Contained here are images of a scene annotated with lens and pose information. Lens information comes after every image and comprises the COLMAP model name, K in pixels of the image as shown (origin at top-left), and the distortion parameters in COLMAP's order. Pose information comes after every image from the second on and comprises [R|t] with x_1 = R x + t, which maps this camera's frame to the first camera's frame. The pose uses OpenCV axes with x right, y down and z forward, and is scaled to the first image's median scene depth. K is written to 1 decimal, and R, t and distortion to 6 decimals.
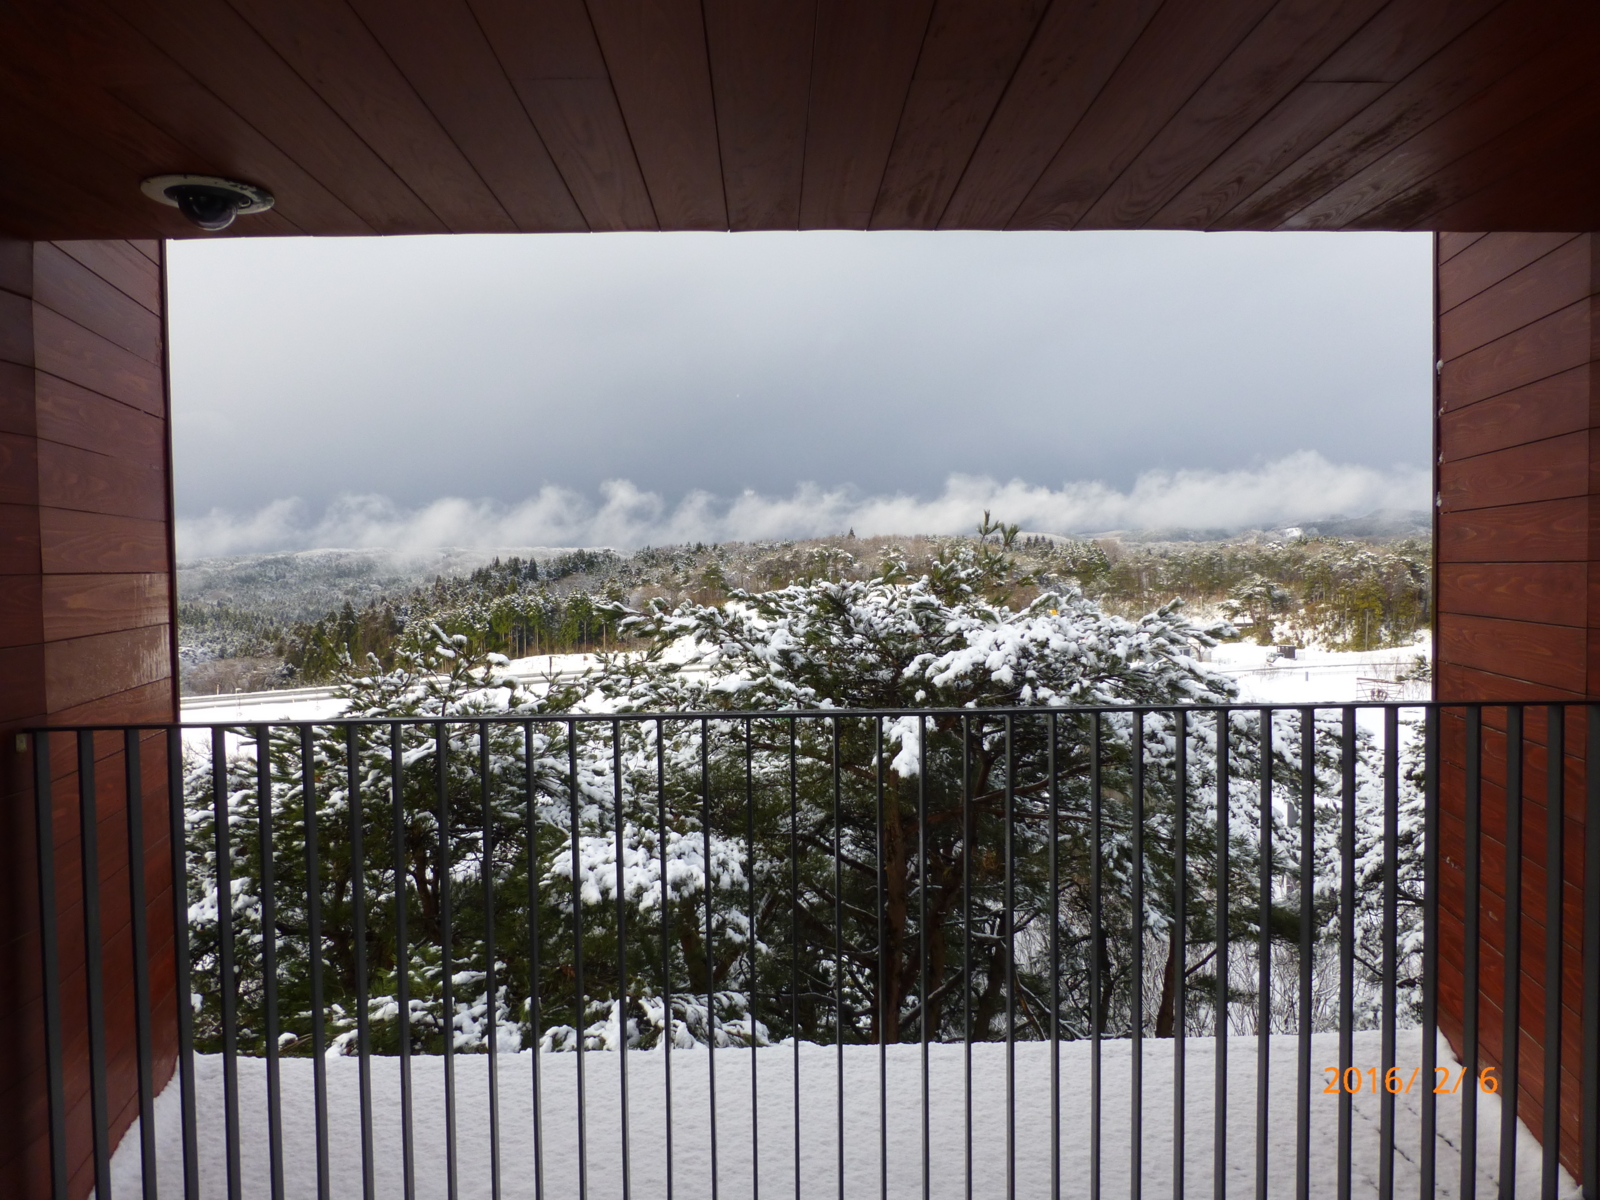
lens RADIAL K [[1140.0, 0, 801.2], [0, 1140.0, 602.8], [0, 0, 1]] dist [-0.001748, -0.000277]
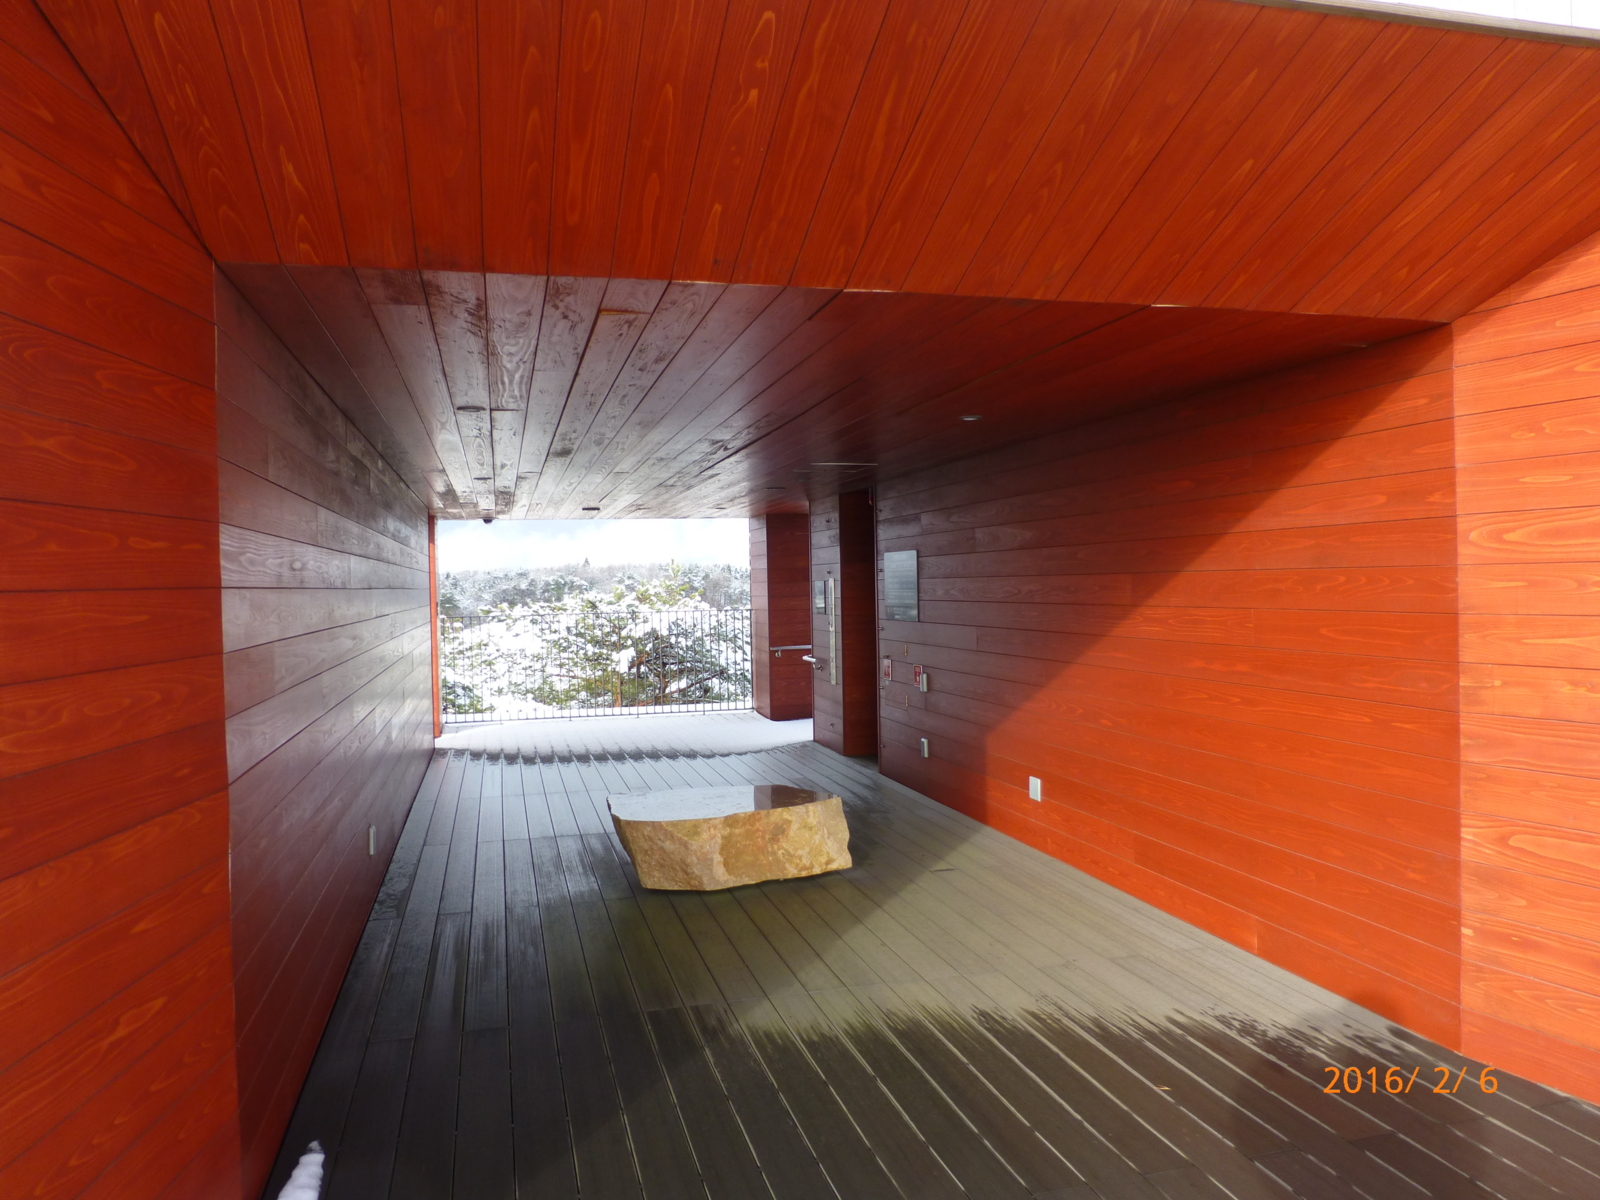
lens RADIAL K [[1140.0, 0, 800.5], [0, 1140.0, 595.4], [0, 0, 1]] dist [-0.001748, -0.000277]
pose [[0.973631, -0.010242, 0.227899, -0.079111], [0.017154, 0.999450, -0.028369, 0.052205], [-0.227483, 0.031530, 0.973271, -1.265824]]
